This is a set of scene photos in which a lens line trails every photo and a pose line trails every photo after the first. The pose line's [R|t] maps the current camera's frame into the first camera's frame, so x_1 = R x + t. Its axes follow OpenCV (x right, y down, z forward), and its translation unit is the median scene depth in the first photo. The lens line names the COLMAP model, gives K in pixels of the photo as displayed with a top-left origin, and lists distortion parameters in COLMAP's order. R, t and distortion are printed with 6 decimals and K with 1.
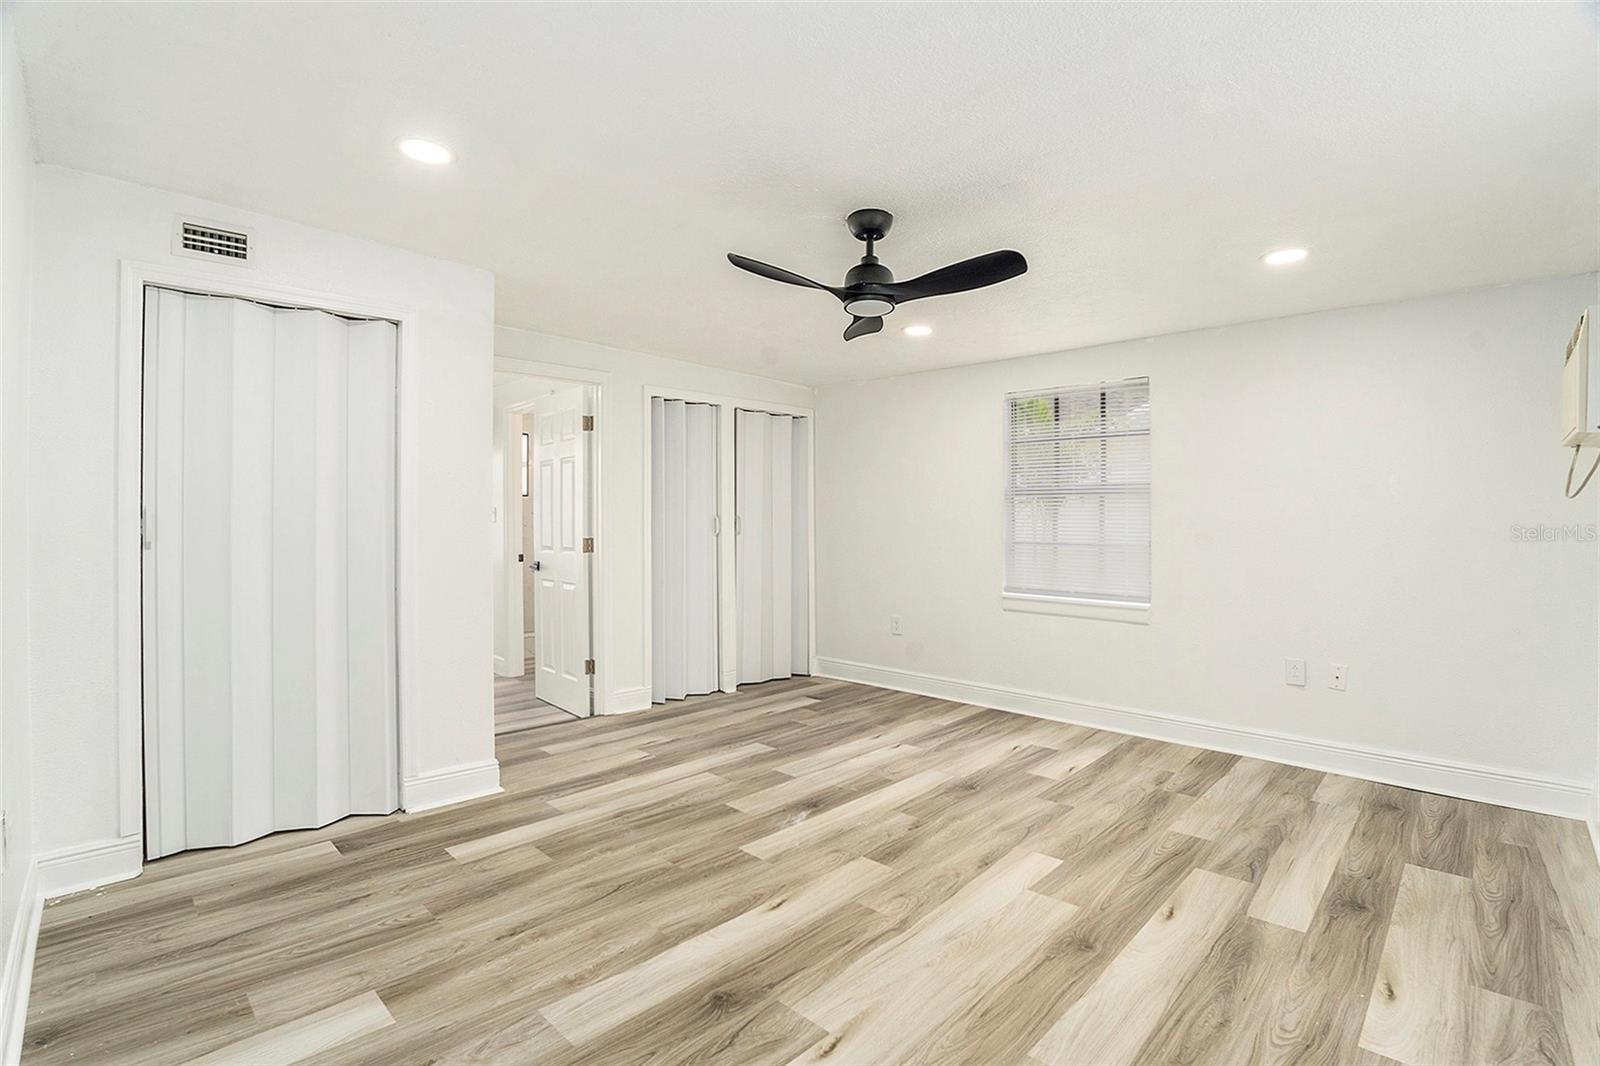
lens RADIAL K [[731.8, 0, 800.0], [0, 731.8, 533.0], [0, 0, 1]] dist [-0.062551, 0.009105]
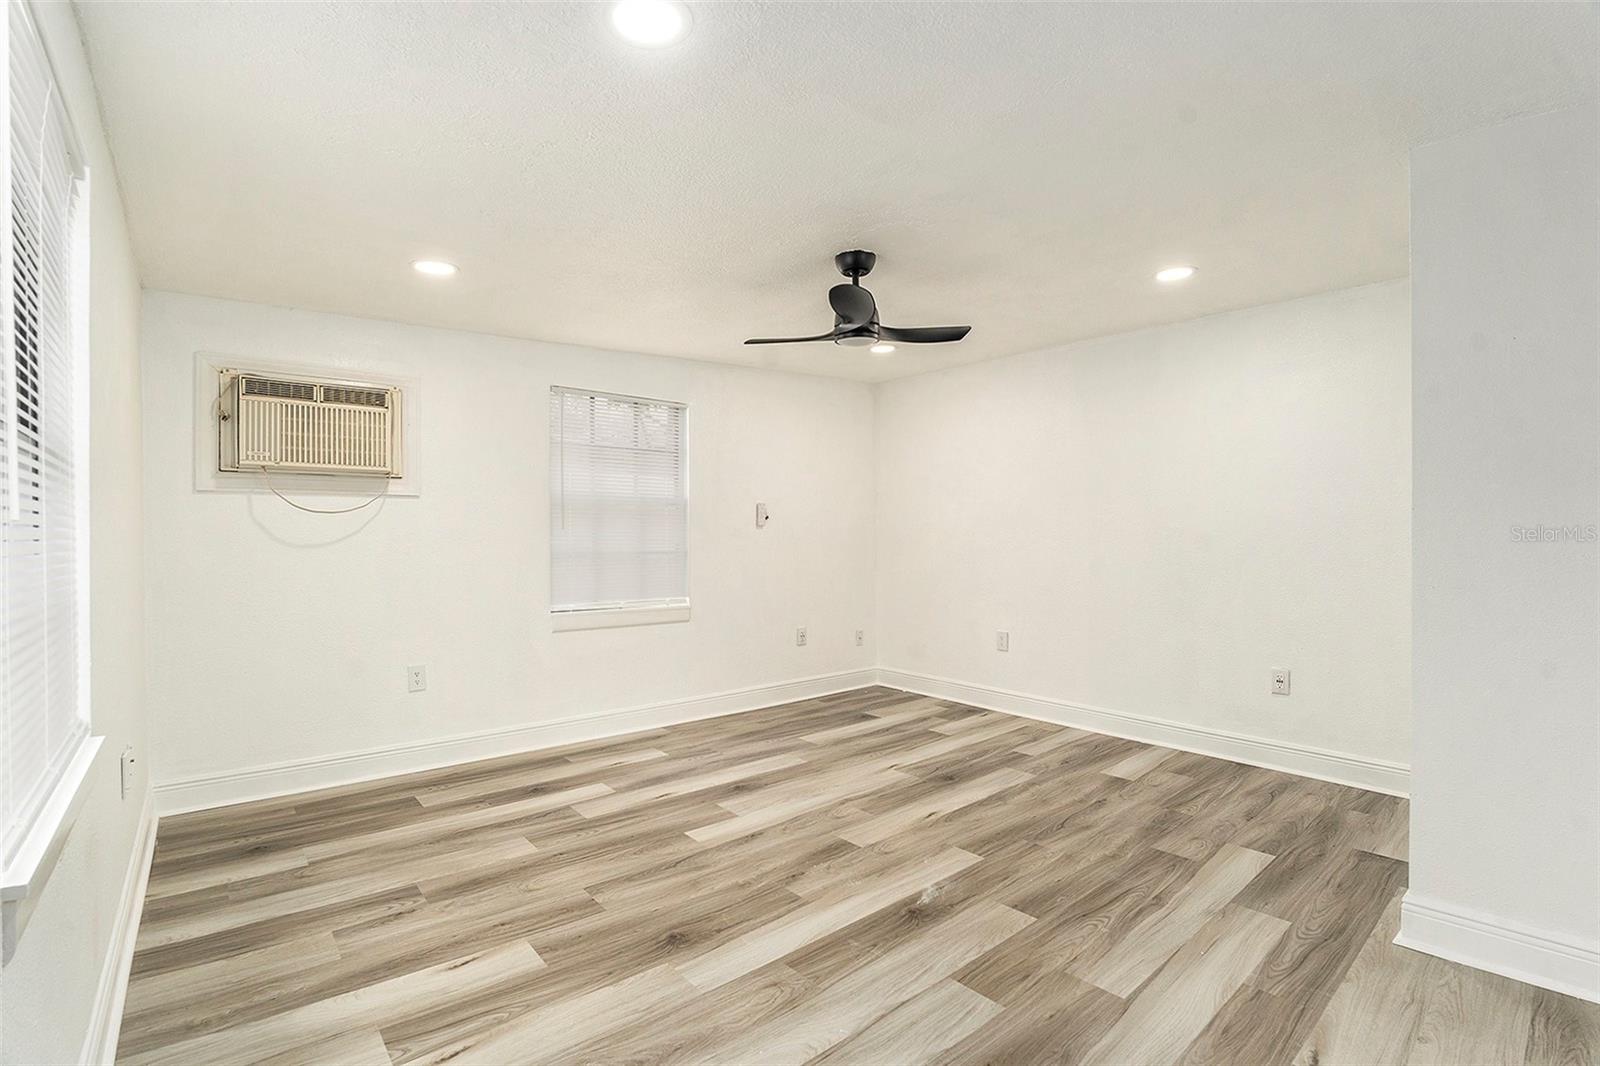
lens RADIAL K [[731.8, 0, 800.0], [0, 731.8, 533.0], [0, 0, 1]] dist [-0.062551, 0.009105]
pose [[-0.996239, 0.000723, 0.086643, 0.085616], [0.001105, 0.999990, 0.004364, -0.019511], [-0.086639, 0.004443, -0.996230, 2.092730]]
